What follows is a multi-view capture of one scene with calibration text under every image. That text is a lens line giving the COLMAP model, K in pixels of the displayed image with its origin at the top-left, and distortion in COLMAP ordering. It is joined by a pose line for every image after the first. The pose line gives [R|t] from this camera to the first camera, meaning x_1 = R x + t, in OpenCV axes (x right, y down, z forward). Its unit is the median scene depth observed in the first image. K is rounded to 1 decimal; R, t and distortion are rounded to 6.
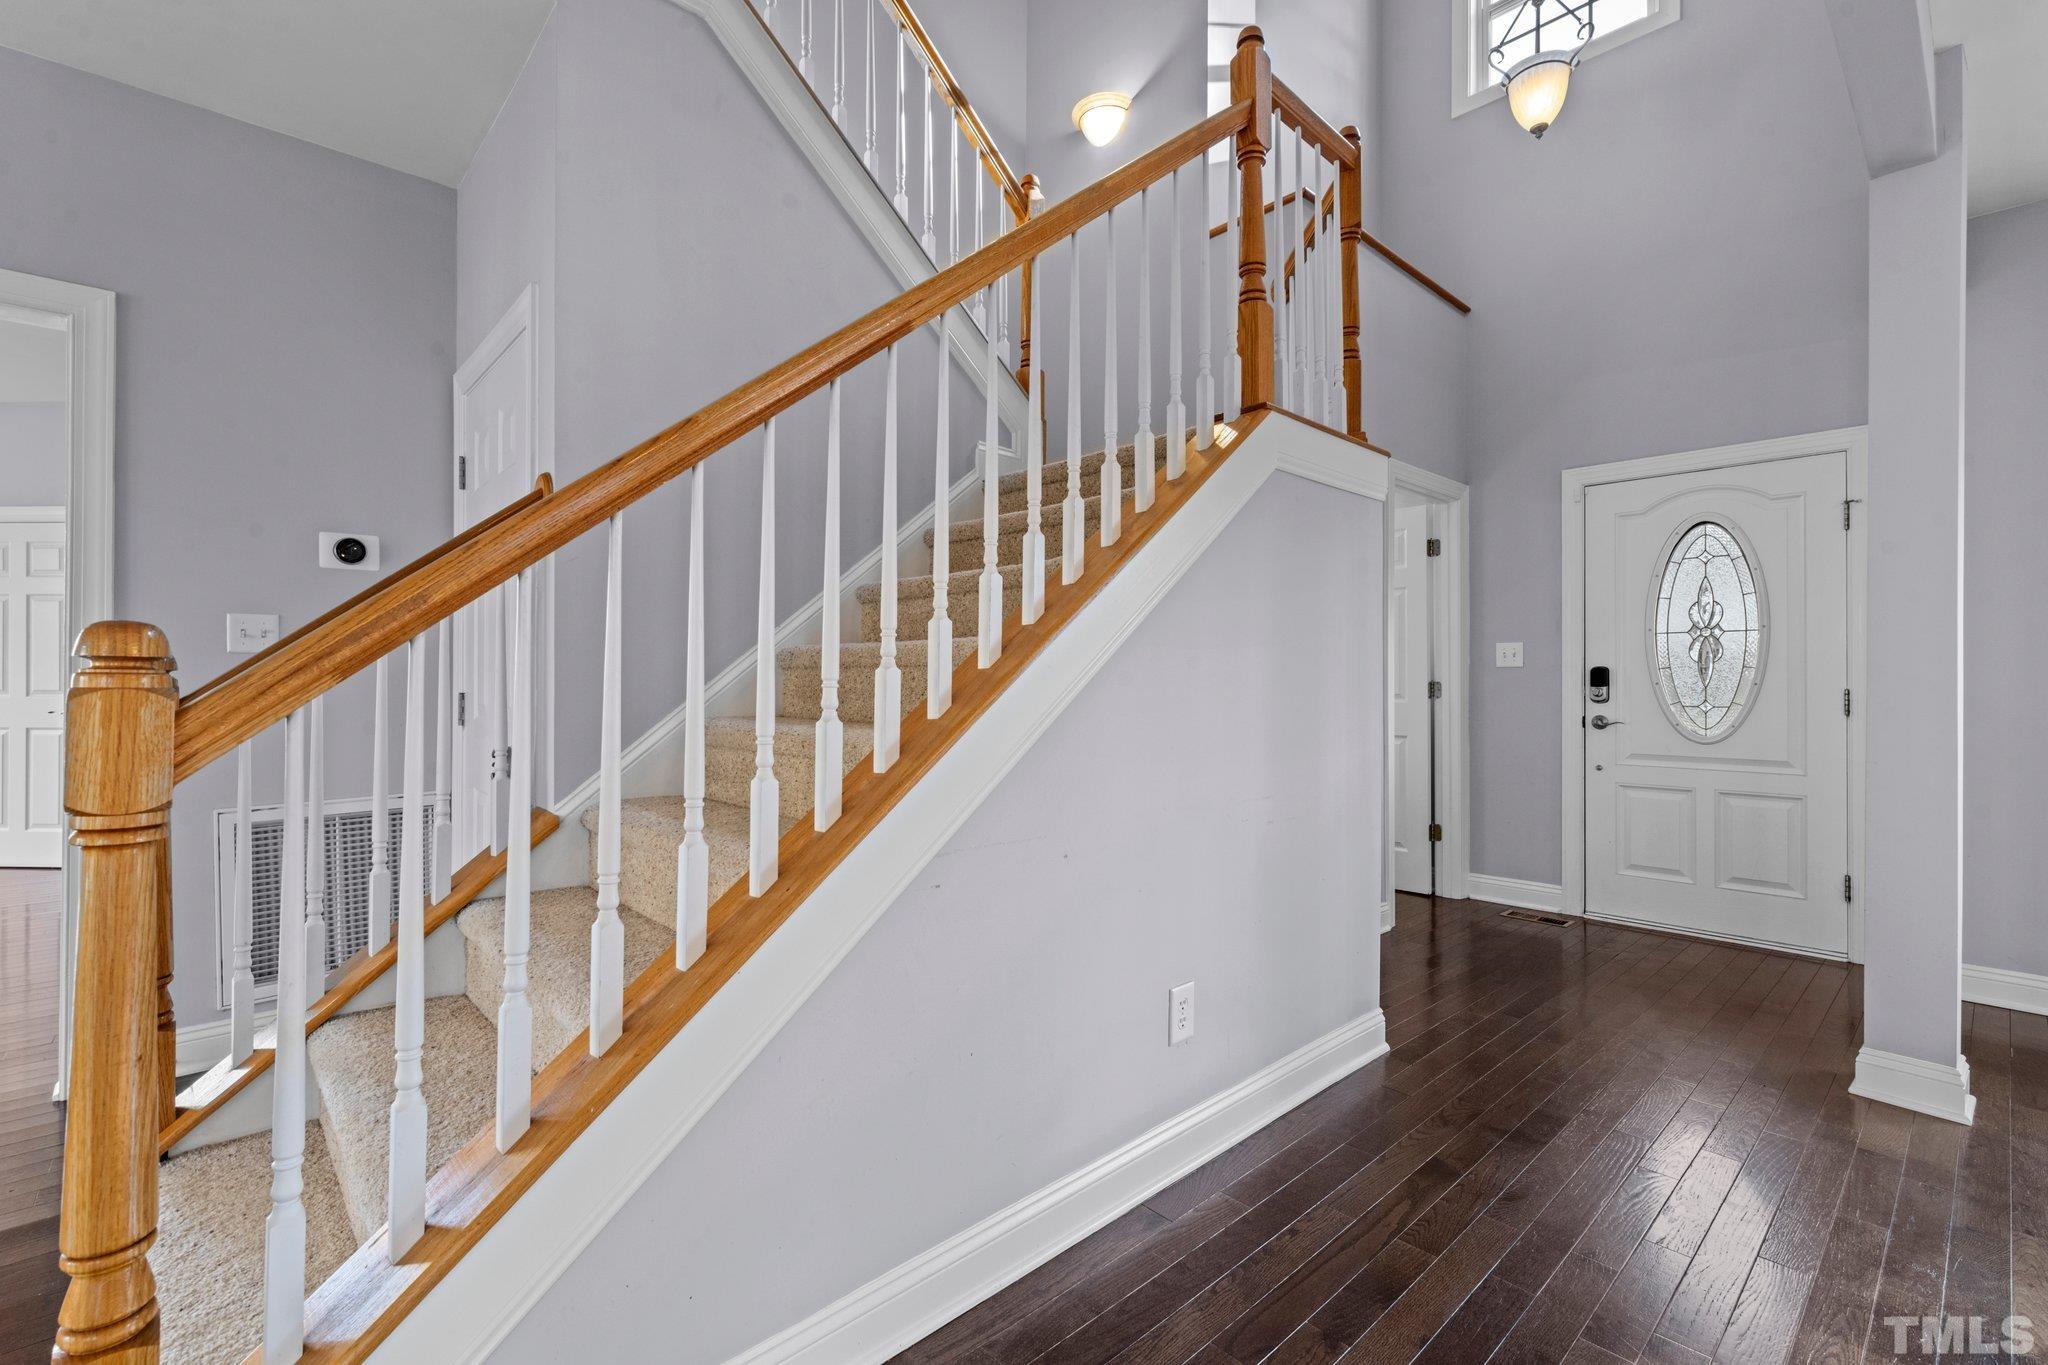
lens RADIAL K [[898.5, 0, 1025.4], [0, 898.5, 673.5], [0, 0, 1]] dist [0.000934, 0.000108]
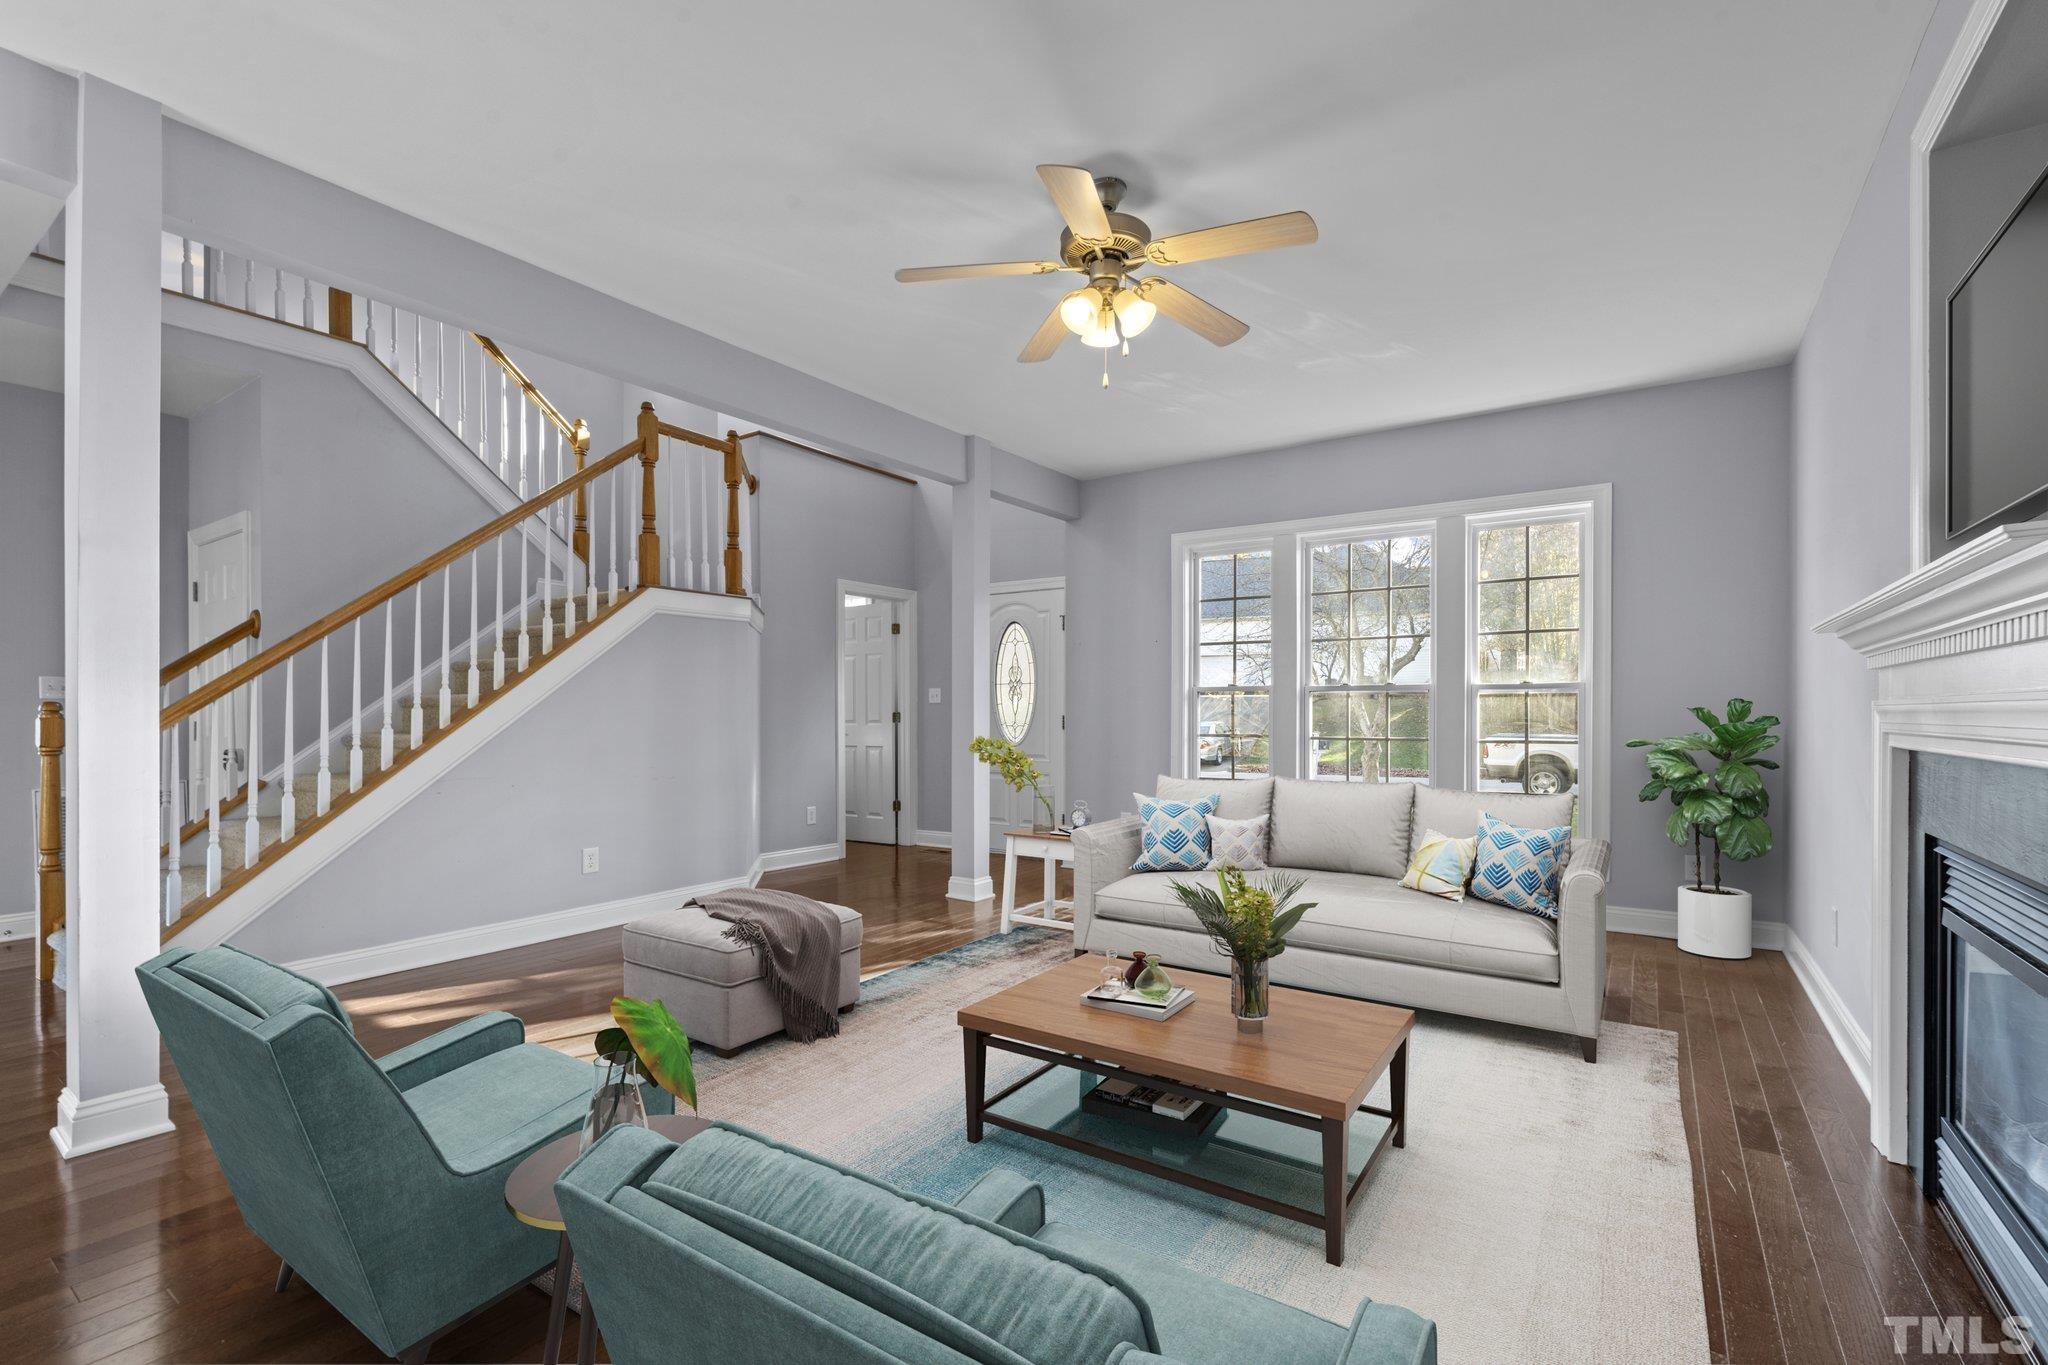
lens RADIAL K [[898.5, 0, 1029.9], [0, 898.5, 711.3], [0, 0, 1]] dist [0.000934, 0.000108]
pose [[0.972421, -0.002942, 0.233216, 0.452720], [0.000700, 0.999953, 0.009696, -0.011593], [-0.233233, -0.009265, 0.972377, -0.907259]]
